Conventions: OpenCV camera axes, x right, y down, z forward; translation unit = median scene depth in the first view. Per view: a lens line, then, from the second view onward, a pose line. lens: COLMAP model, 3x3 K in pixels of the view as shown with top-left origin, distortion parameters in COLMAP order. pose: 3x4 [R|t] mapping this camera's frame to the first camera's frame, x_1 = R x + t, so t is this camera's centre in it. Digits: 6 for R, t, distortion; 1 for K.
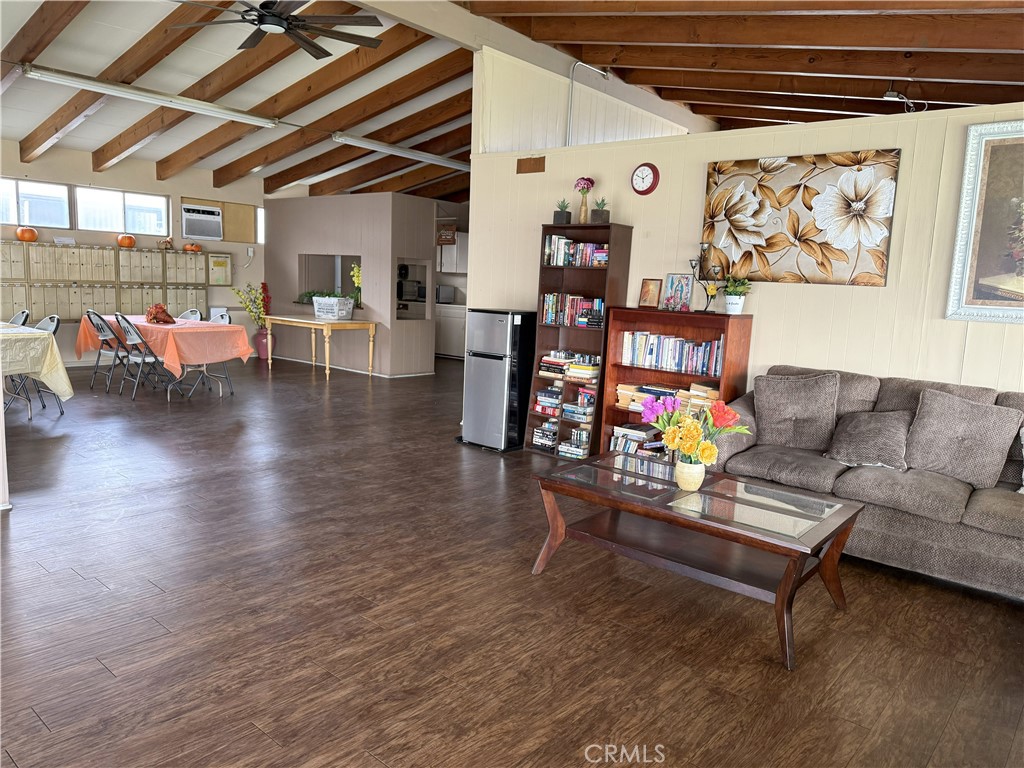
lens RADIAL K [[714.9, 0, 506.7], [0, 714.9, 388.3], [0, 0, 1]] dist [0.052444, -0.082661]
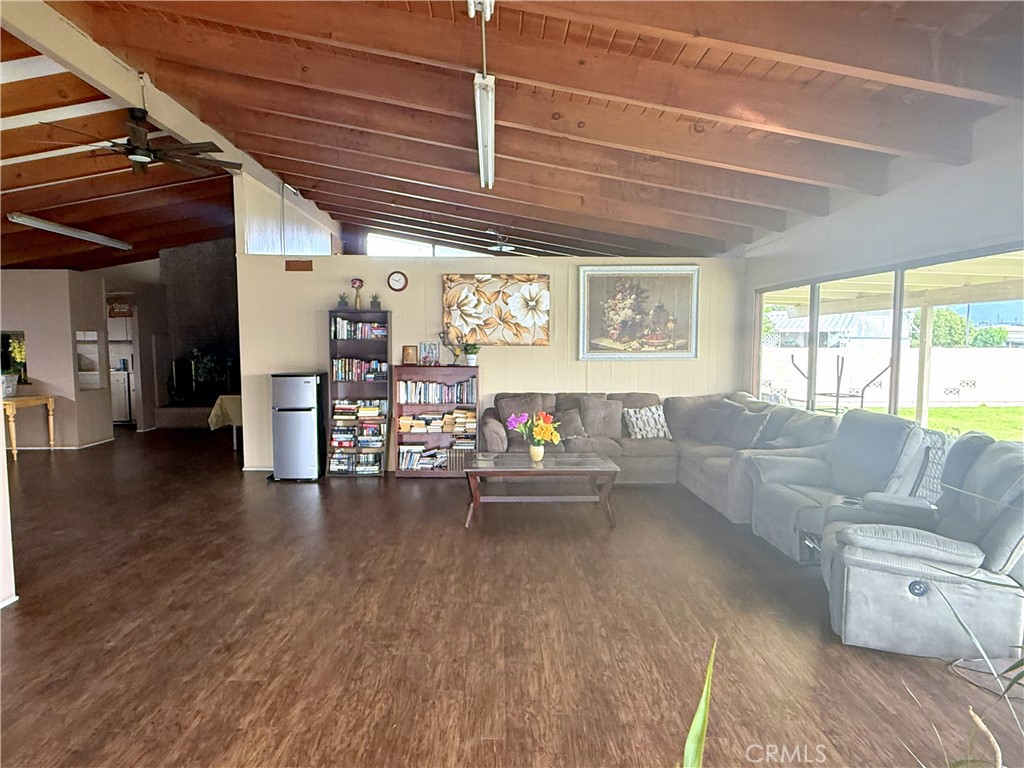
lens RADIAL K [[626.7, 0, 512.0], [0, 626.7, 384.0], [0, 0, 1]] dist [-0.035758, 0.000053]
pose [[0.744391, -0.090951, 0.661521, -0.533683], [0.131142, 0.991299, -0.011280, -0.029404], [-0.654740, 0.095150, 0.749842, -0.133982]]
